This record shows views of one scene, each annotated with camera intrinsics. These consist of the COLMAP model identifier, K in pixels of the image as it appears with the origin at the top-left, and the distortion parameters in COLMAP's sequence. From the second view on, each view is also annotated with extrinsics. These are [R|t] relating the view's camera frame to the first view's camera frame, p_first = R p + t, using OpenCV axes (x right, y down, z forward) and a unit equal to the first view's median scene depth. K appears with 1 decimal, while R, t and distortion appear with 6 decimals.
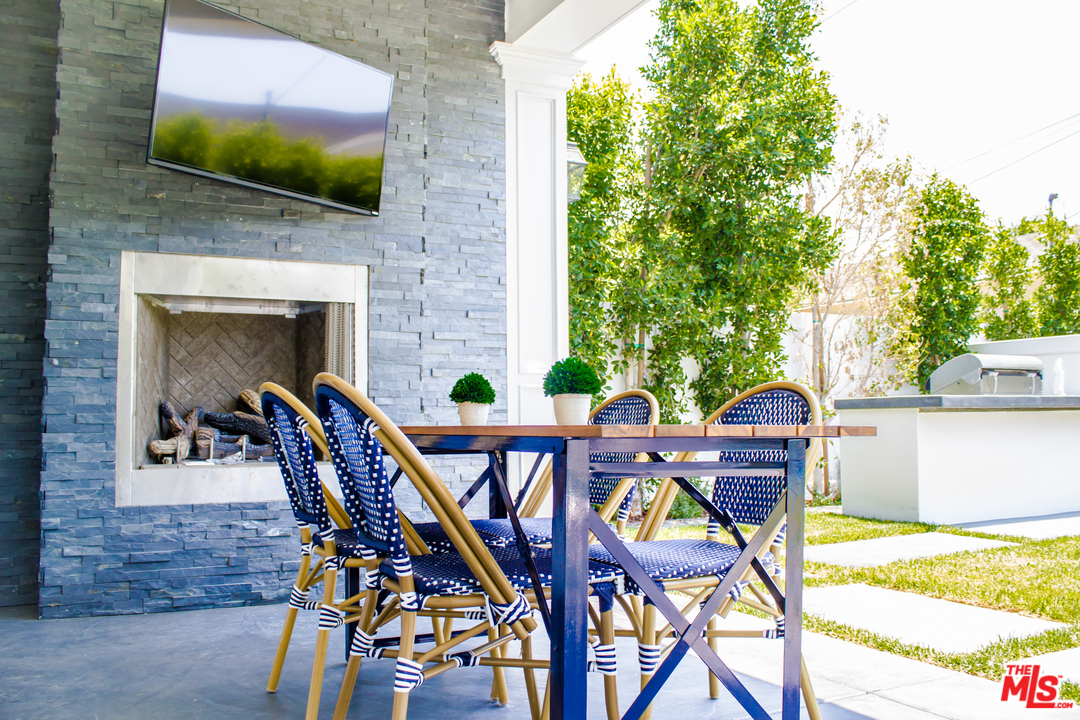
lens RADIAL K [[920.6, 0, 540.0], [0, 920.6, 360.0], [0, 0, 1]] dist [-0.130839, 0.079986]
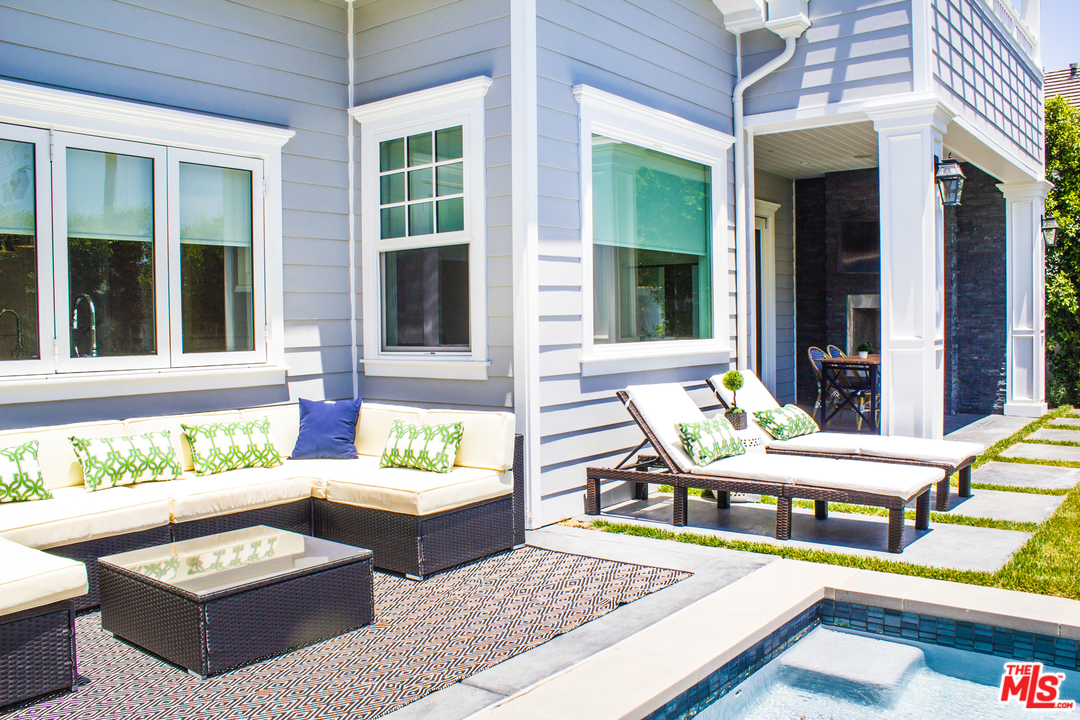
lens RADIAL K [[920.6, 0, 540.0], [0, 920.6, 360.0], [0, 0, 1]] dist [-0.130839, 0.079986]
pose [[0.420615, 0.039296, -0.906388, 1.528442], [0.069150, 0.994767, 0.075217, -0.163721], [0.904600, -0.094314, 0.415697, -1.010056]]
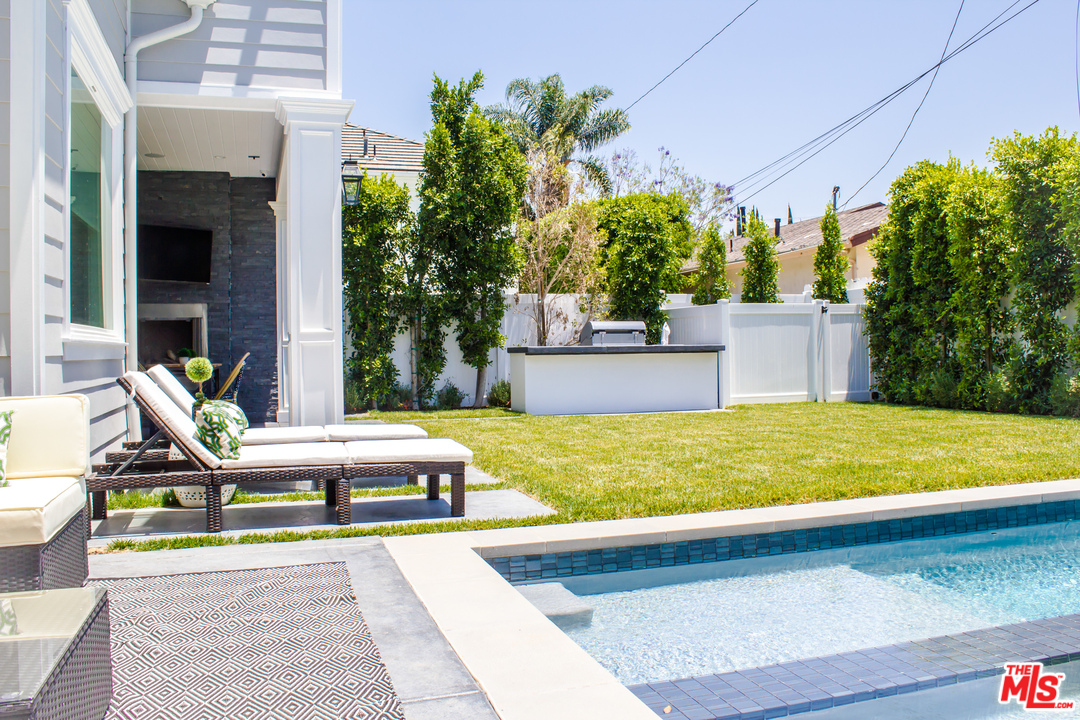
lens RADIAL K [[920.6, 0, 540.0], [0, 920.6, 360.0], [0, 0, 1]] dist [-0.130839, 0.079986]
pose [[0.986645, -0.003572, -0.162846, 1.055666], [0.015772, 0.997157, 0.073688, -0.103967], [0.162120, -0.075272, 0.983896, -1.274520]]
